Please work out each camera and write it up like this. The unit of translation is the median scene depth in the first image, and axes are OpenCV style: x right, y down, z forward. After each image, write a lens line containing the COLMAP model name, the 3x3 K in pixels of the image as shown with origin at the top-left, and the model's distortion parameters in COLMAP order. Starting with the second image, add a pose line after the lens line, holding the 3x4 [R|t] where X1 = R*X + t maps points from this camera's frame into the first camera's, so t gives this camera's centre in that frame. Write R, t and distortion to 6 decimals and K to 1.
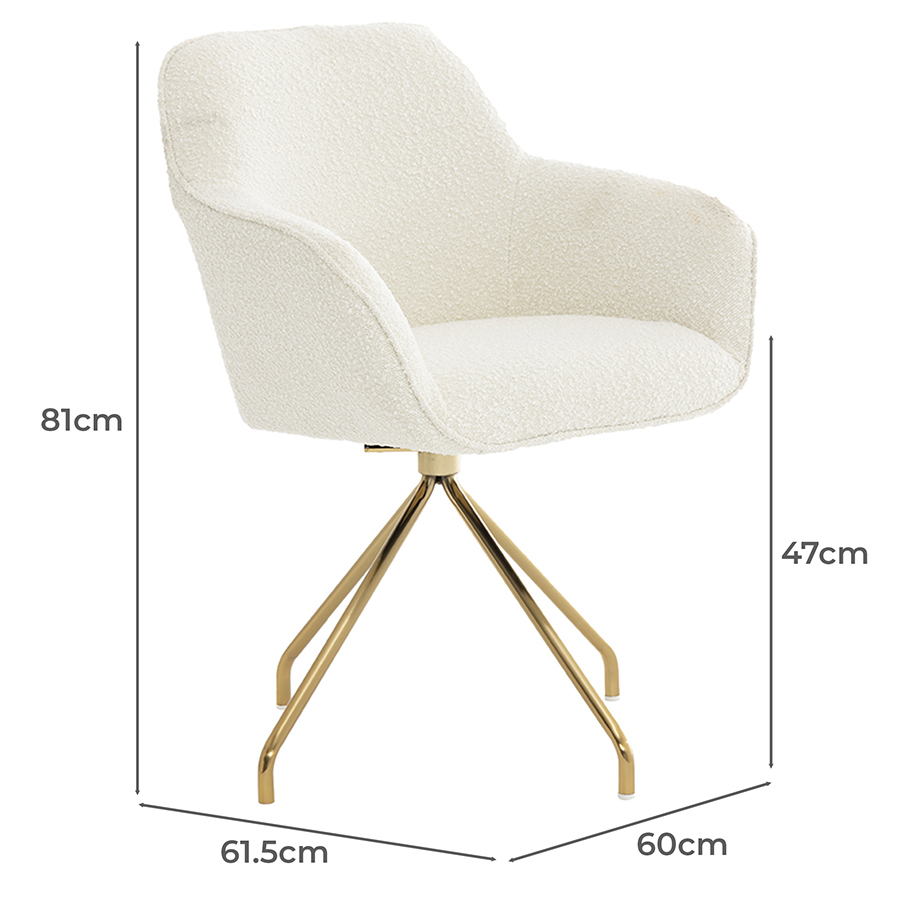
lens RADIAL K [[3199.1, 0, 450.0], [0, 3199.1, 450.0], [0, 0, 1]] dist [0.079272, 1.125371]
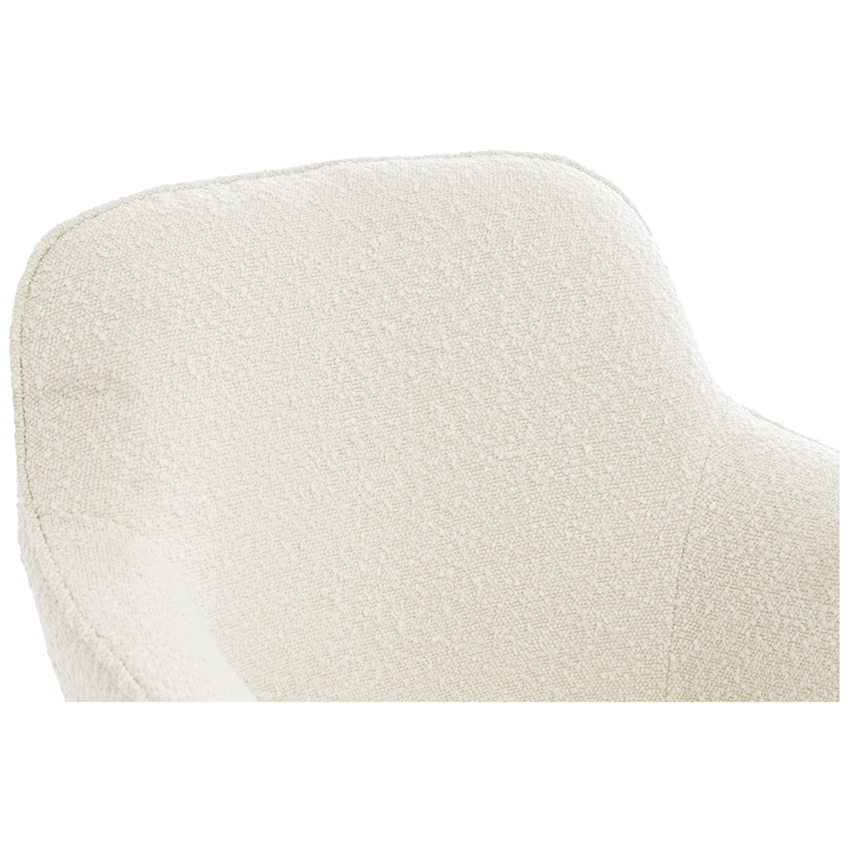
lens RADIAL K [[2550.2, 0, 425.0], [0, 2550.2, 425.0], [0, 0, 1]] dist [0.013689, -0.238414]
pose [[0.986090, 0.078129, -0.146707, 0.037889], [-0.056772, 0.987875, 0.144501, -0.153513], [0.156218, -0.134162, 0.978569, 0.574519]]
